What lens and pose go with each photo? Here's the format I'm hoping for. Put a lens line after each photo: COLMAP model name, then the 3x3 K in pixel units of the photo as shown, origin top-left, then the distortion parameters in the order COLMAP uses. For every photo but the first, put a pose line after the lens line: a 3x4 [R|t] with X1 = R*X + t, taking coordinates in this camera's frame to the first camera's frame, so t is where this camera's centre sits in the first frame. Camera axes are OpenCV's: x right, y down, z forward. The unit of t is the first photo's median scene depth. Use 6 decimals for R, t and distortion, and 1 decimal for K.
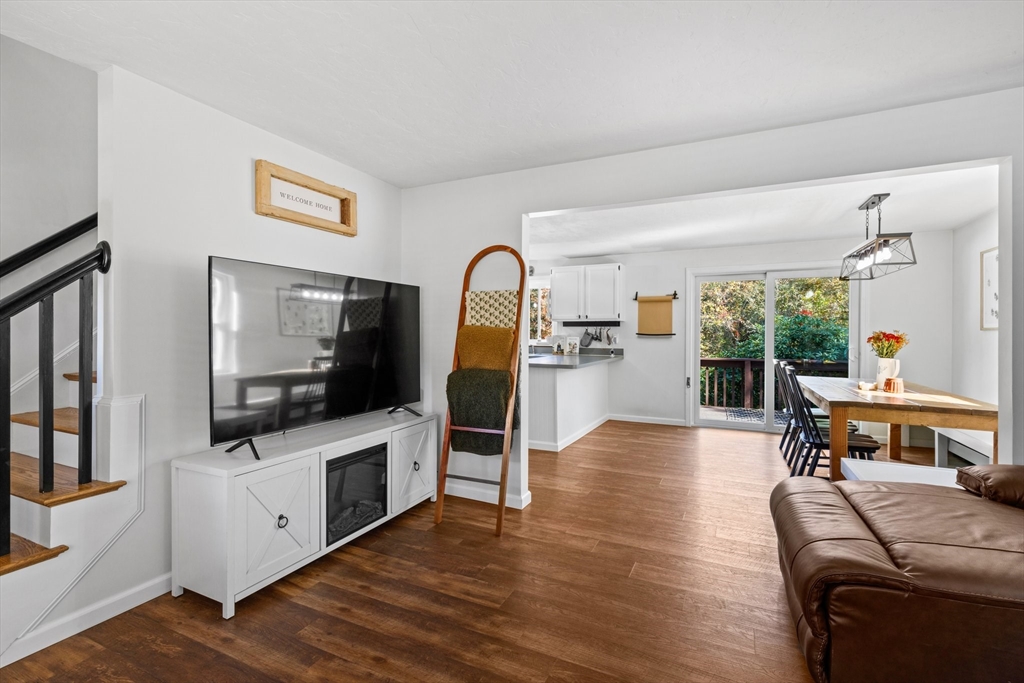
lens RADIAL K [[455.1, 0, 516.3], [0, 455.1, 334.5], [0, 0, 1]] dist [-0.003832, -0.000439]
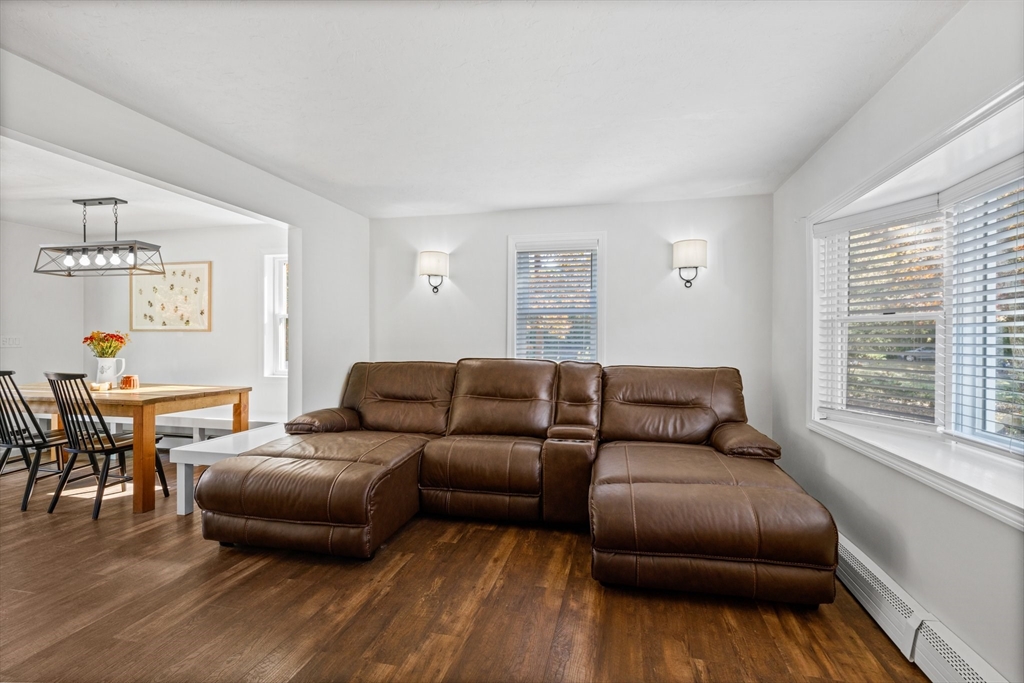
lens RADIAL K [[466.2, 0, 511.2], [0, 466.2, 335.9], [0, 0, 1]] dist [0.024298, 0.000095]
pose [[-0.196672, -0.003593, 0.980463, -0.257066], [-0.004887, 0.999984, 0.002685, -0.003284], [-0.980457, -0.004264, -0.196686, 0.204125]]
